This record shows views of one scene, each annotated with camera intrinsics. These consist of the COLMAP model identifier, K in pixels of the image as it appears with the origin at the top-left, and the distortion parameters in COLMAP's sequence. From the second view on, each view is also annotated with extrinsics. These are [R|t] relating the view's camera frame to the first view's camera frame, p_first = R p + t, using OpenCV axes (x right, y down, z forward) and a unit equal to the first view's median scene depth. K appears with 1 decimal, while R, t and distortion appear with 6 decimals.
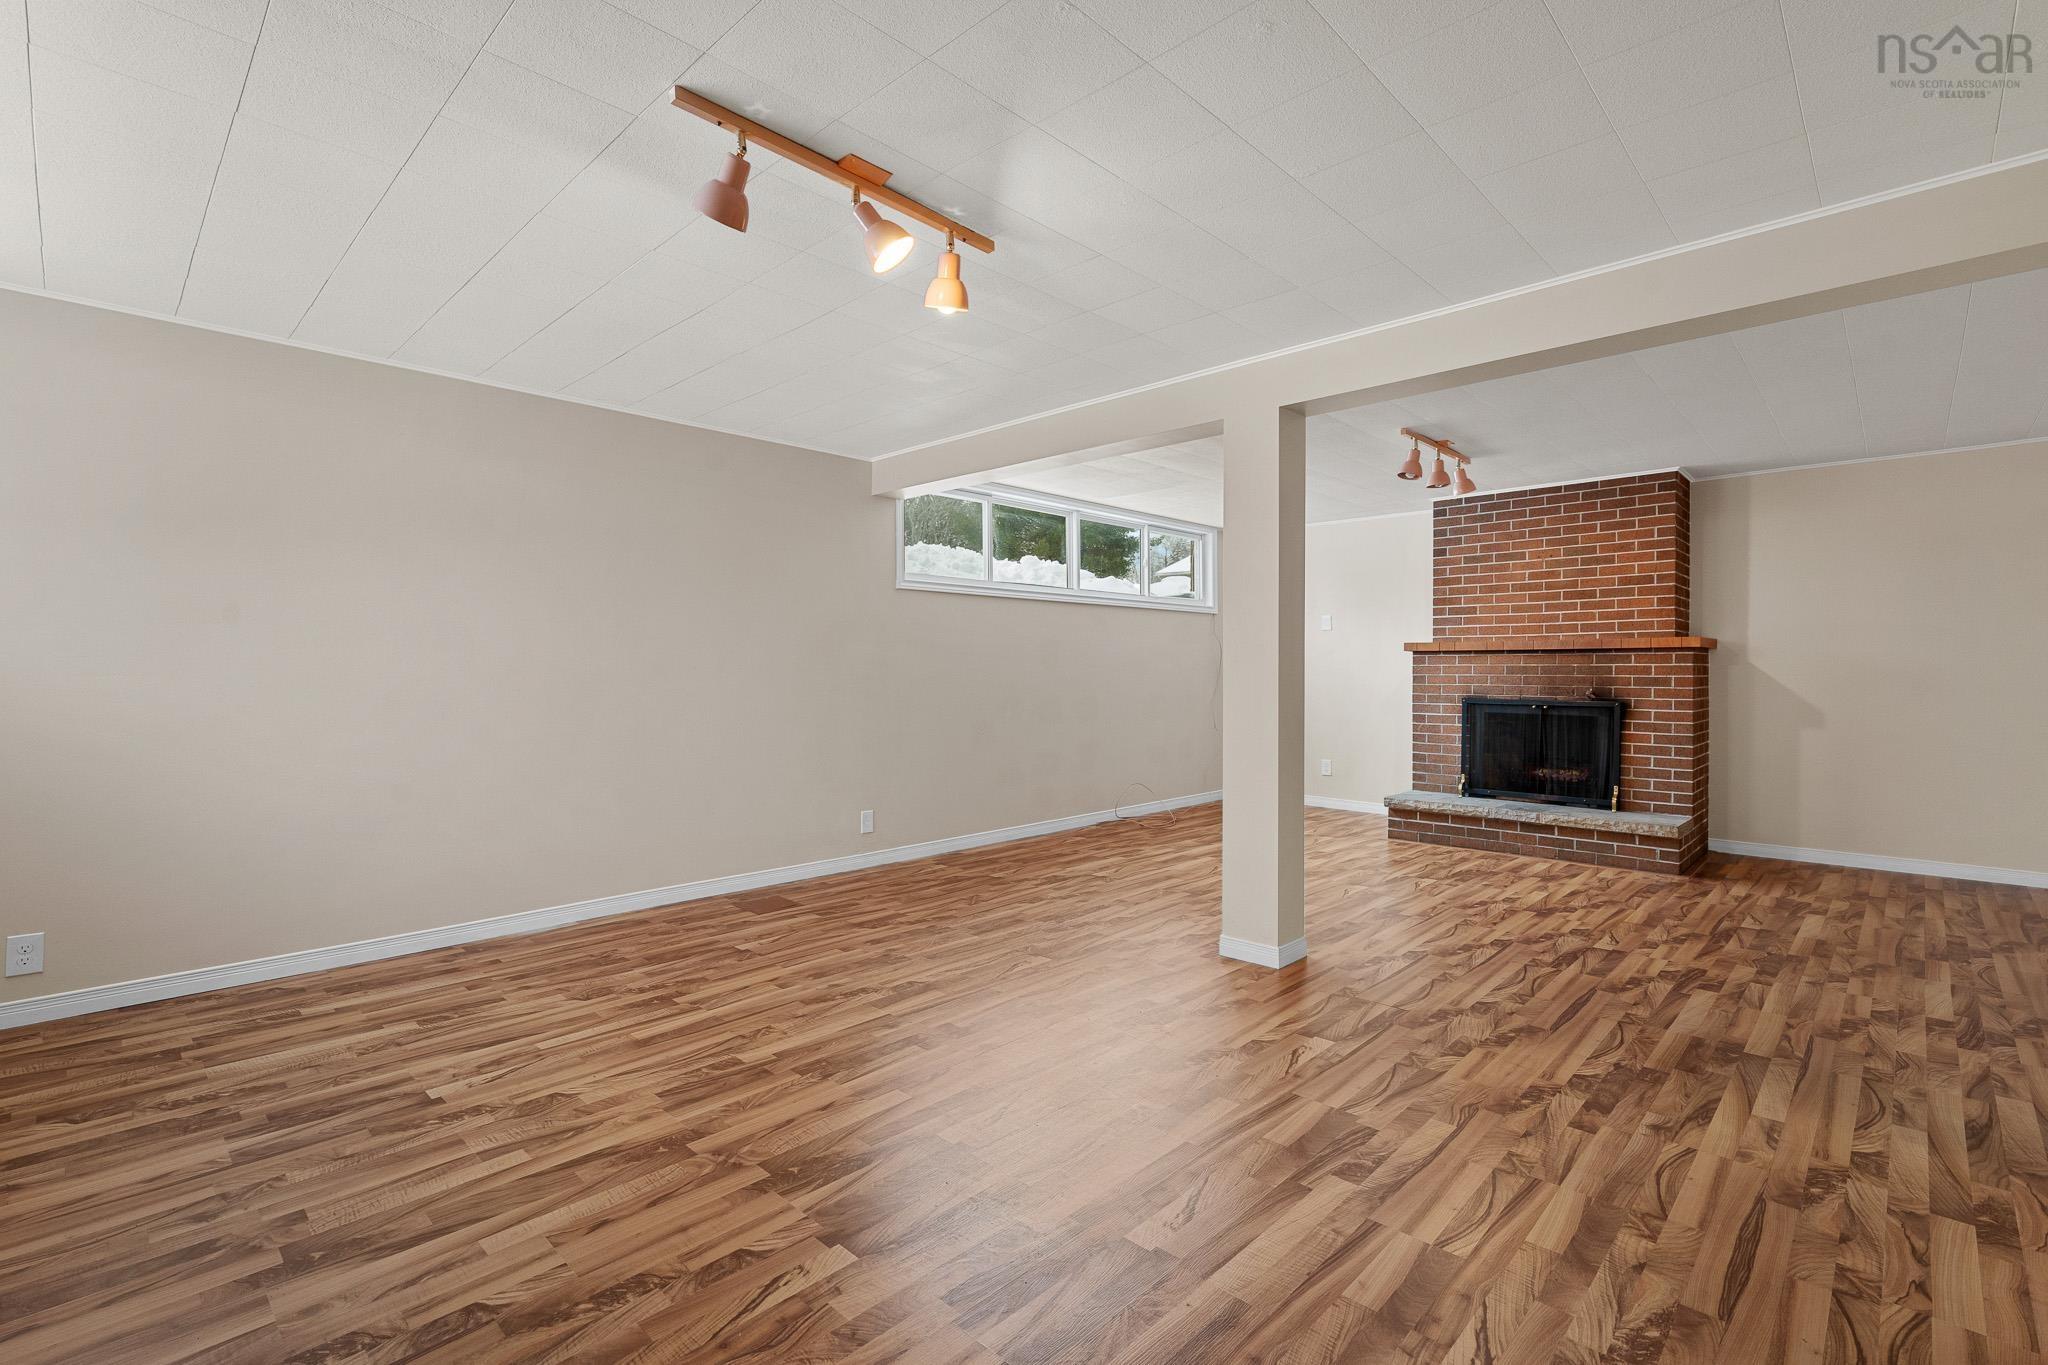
lens RADIAL K [[928.6, 0, 1025.6], [0, 928.6, 682.4], [0, 0, 1]] dist [0.000873, -0.000554]
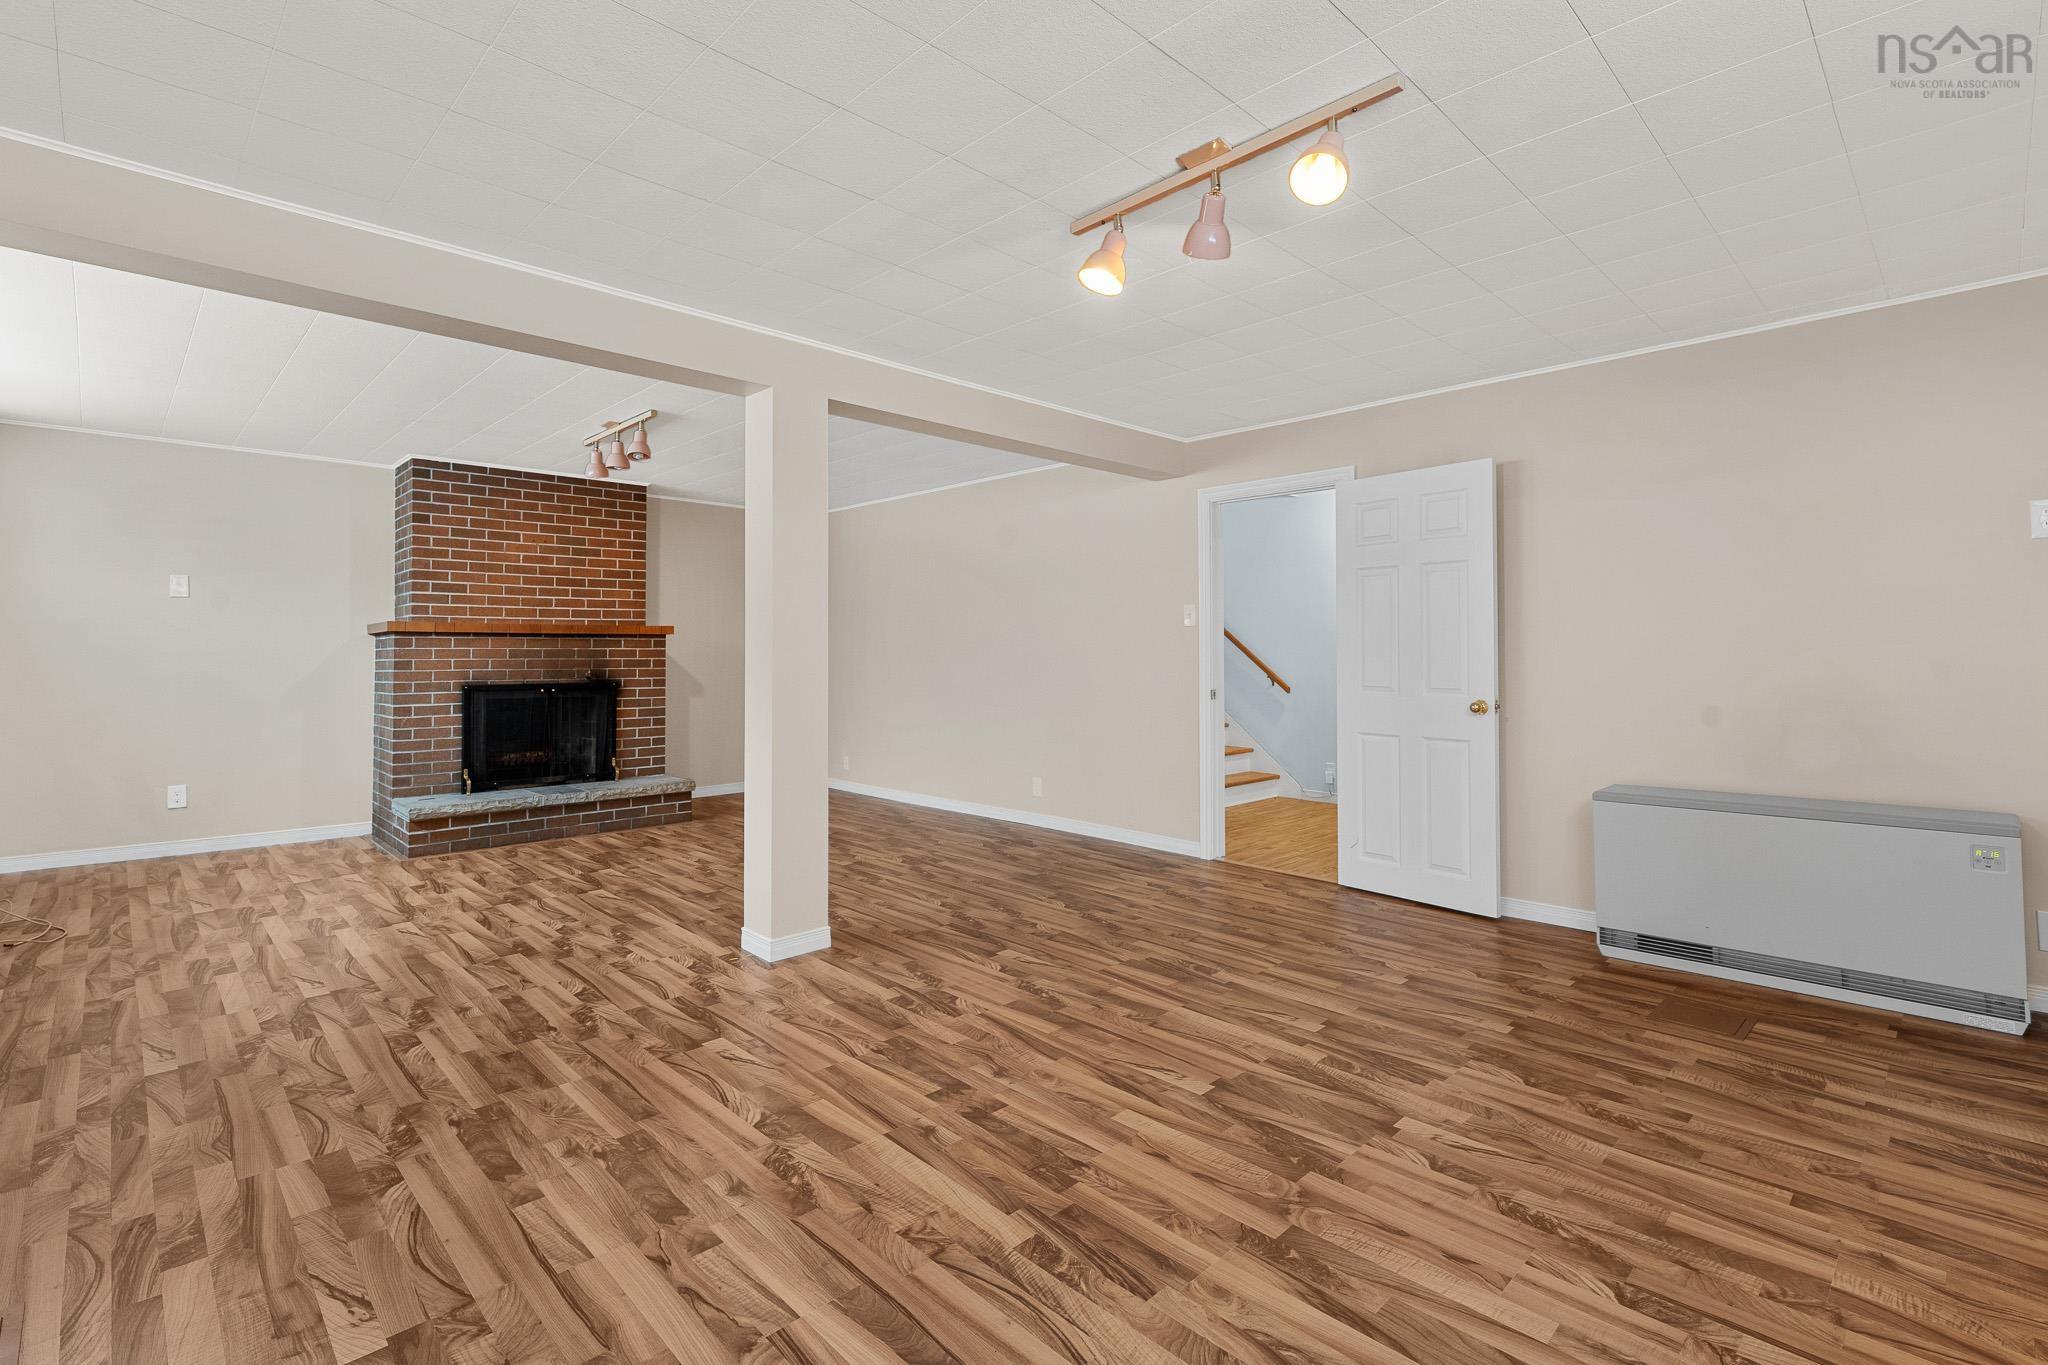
lens RADIAL K [[928.6, 0, 1040.9], [0, 928.6, 635.3], [0, 0, 1]] dist [0.000873, -0.000554]
pose [[0.028092, 0.017252, 0.999456, -0.463063], [0.015367, 0.999725, -0.017688, -0.007450], [-0.999487, 0.015855, 0.027820, 0.455523]]
